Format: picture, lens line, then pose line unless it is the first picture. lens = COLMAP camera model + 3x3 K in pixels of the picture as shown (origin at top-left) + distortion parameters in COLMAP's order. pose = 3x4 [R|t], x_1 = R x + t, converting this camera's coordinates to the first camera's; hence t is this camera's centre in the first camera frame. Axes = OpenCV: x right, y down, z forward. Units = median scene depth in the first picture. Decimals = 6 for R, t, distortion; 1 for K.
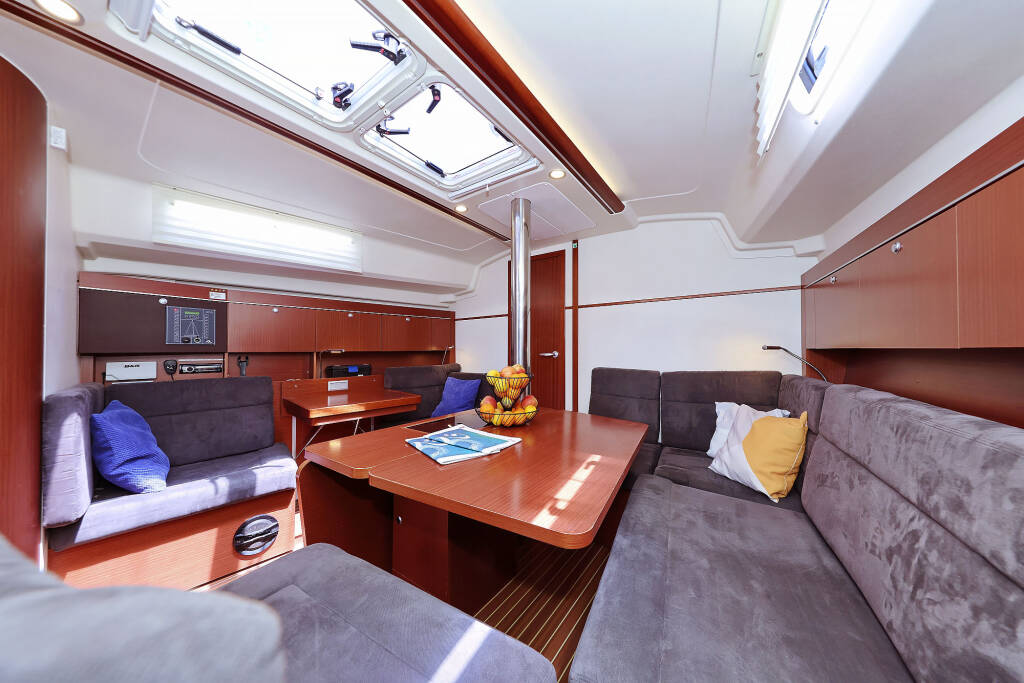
lens RADIAL K [[322.4, 0, 512.3], [0, 322.4, 346.2], [0, 0, 1]] dist [-0.007576, -0.000328]
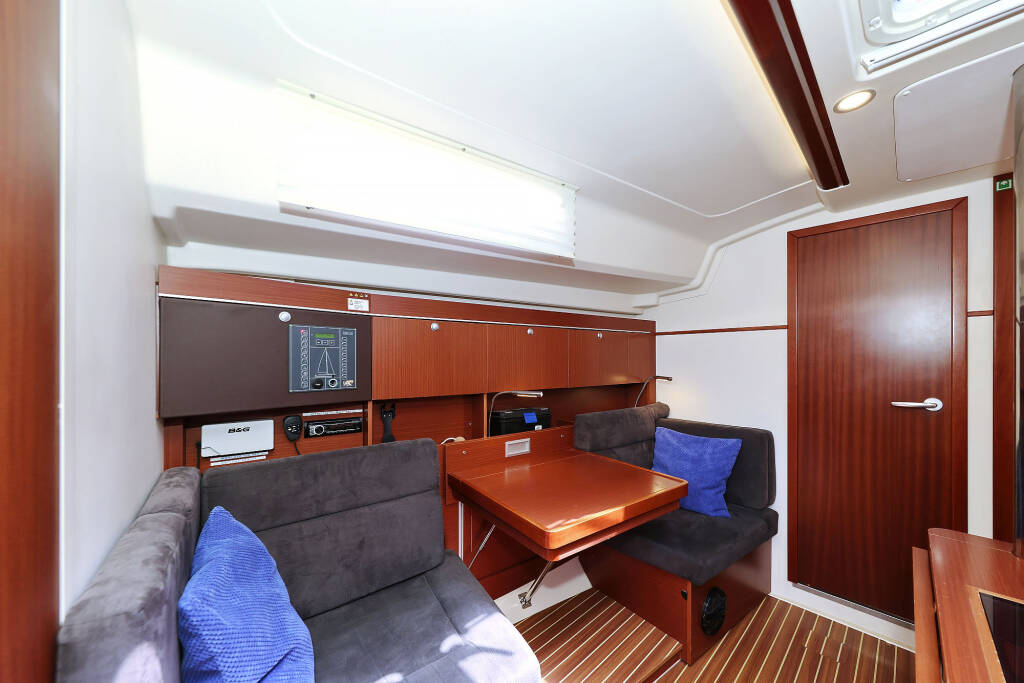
lens RADIAL K [[370.6, 0, 521.9], [0, 370.6, 358.9], [0, 0, 1]] dist [-0.005284, -0.000024]
pose [[0.984050, 0.002204, -0.177879, -0.514781], [-0.000556, 0.999956, 0.009316, -0.066050], [0.177892, -0.009069, 0.984008, 0.391786]]
